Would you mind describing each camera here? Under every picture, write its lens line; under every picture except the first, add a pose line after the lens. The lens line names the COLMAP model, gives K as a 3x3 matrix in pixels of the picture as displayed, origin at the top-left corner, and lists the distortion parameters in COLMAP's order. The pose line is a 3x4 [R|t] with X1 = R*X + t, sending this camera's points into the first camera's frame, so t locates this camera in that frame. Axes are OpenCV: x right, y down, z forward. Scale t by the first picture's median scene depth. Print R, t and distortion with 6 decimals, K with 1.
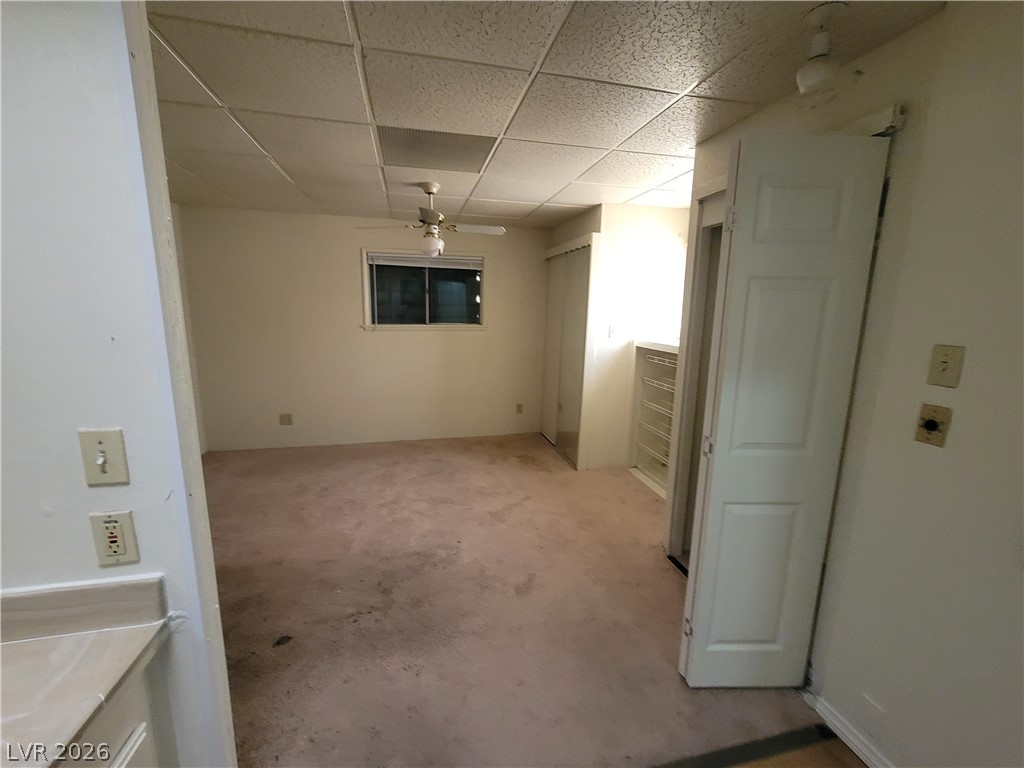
lens RADIAL K [[421.5, 0, 513.3], [0, 421.5, 383.3], [0, 0, 1]] dist [-0.011789, 0.005822]
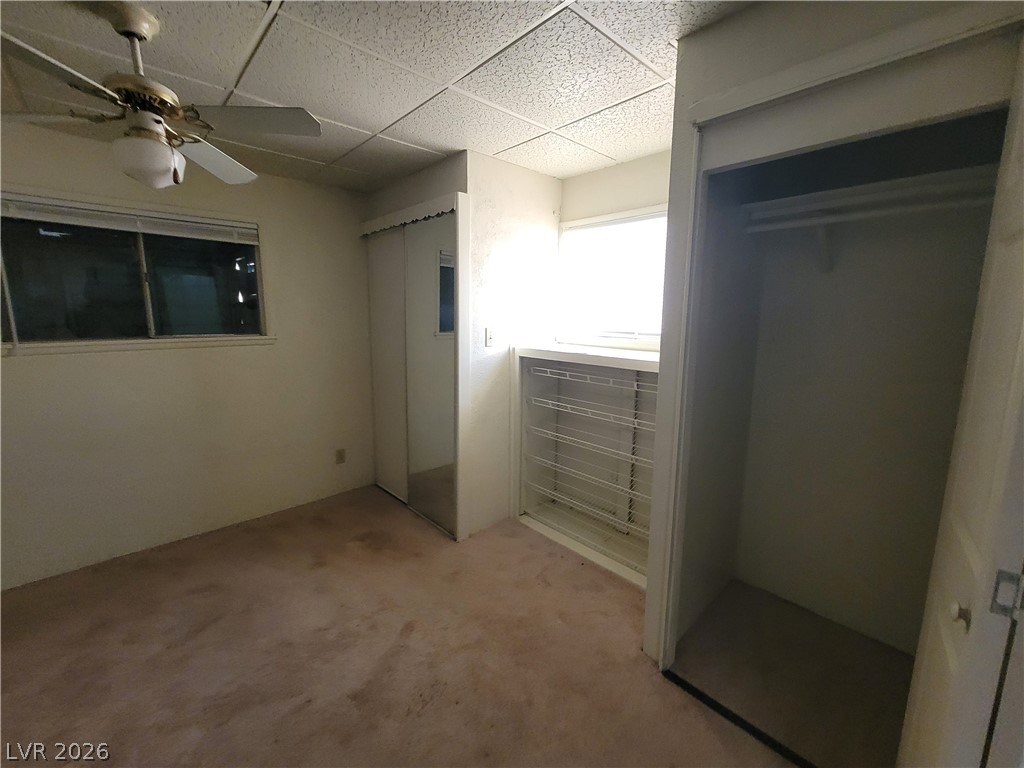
lens RADIAL K [[421.5, 0, 513.3], [0, 421.5, 383.3], [0, 0, 1]] dist [-0.011789, 0.005822]
pose [[0.869048, -0.094512, 0.485616, -0.078458], [0.096714, 0.995099, 0.020592, -0.055188], [-0.485182, 0.029071, 0.873930, 0.346857]]
